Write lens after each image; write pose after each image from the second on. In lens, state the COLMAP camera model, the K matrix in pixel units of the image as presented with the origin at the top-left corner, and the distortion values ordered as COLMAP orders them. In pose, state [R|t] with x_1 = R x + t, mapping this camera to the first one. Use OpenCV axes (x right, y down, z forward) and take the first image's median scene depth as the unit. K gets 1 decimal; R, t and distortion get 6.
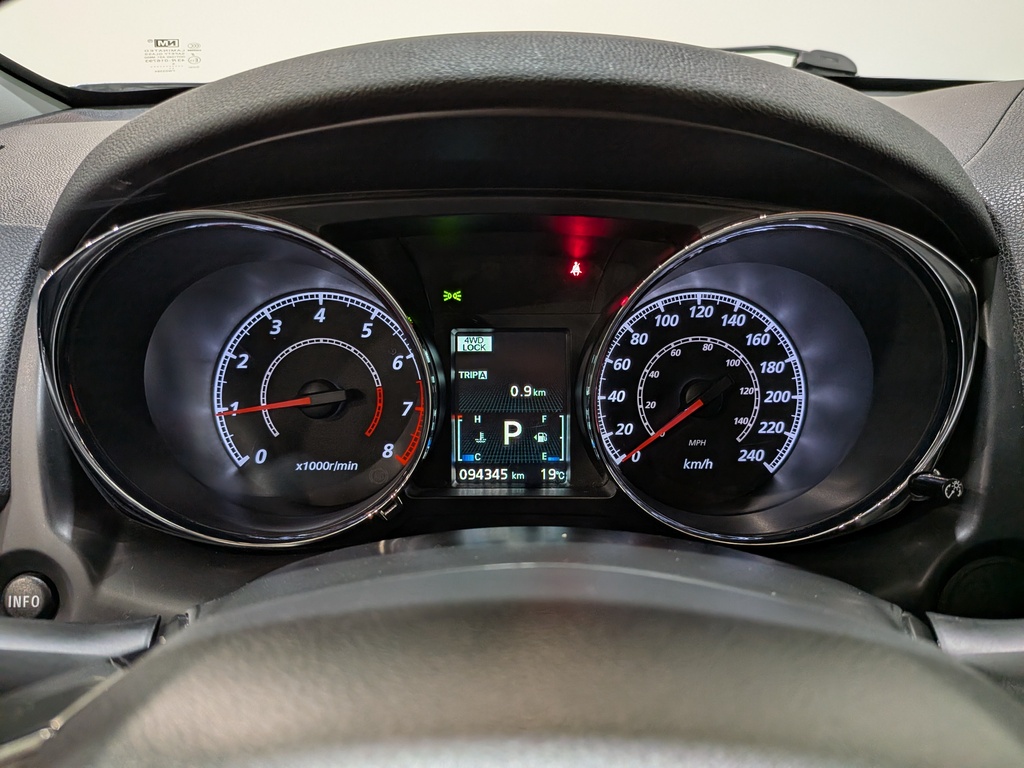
lens RADIAL K [[740.4, 0, 510.4], [0, 740.4, 383.6], [0, 0, 1]] dist [0.032688, -0.018155]
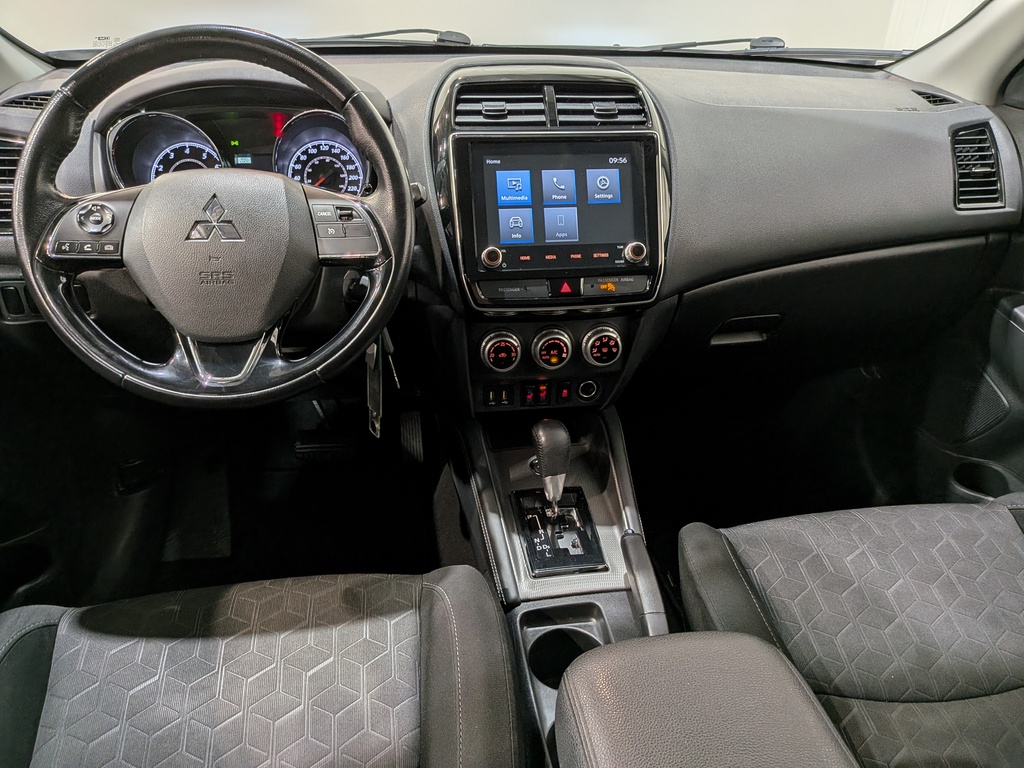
lens RADIAL K [[748.4, 0, 523.2], [0, 748.4, 402.7], [0, 0, 1]] dist [0.057933, -0.100979]
pose [[0.988095, -0.062250, 0.140690, 0.550503], [0.045138, 0.991539, 0.121706, 0.571515], [-0.147076, -0.113907, 0.982545, -2.144902]]
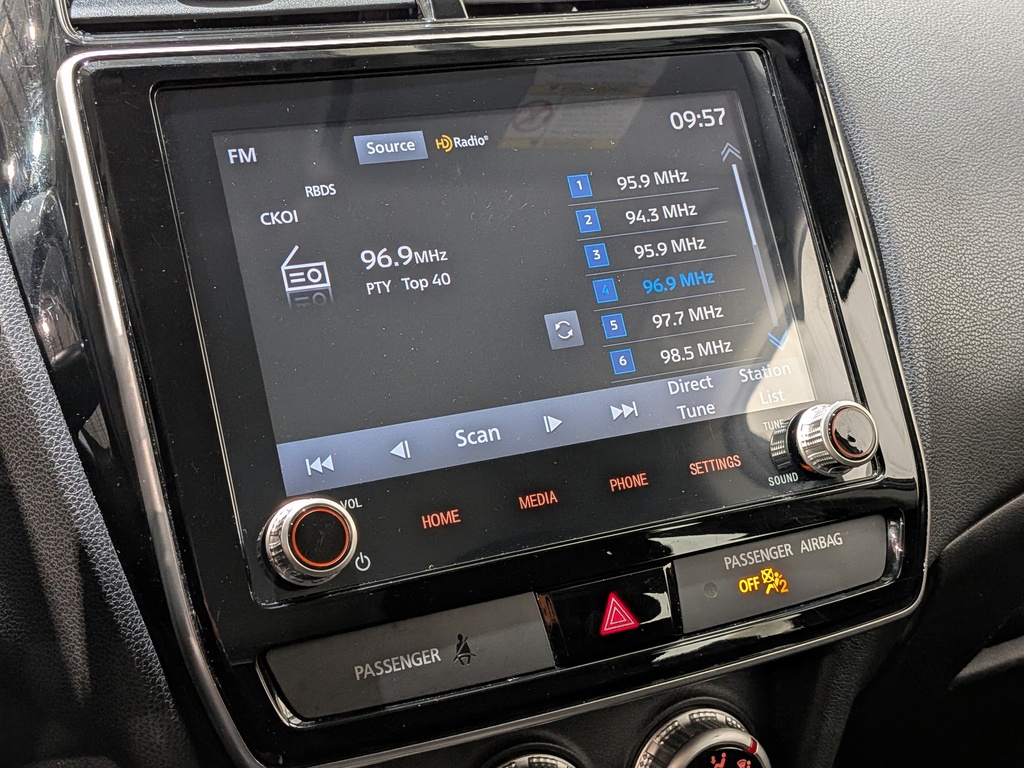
lens RADIAL K [[1510.7, 0, 485.9], [0, 1510.7, 365.2], [0, 0, 1]] dist [0.075811, 0.000000]
pose [[0.906990, -0.144073, 0.395743, 0.507382], [0.182619, 0.981271, -0.061298, 0.344684], [-0.379499, 0.127867, 0.916313, -0.696880]]
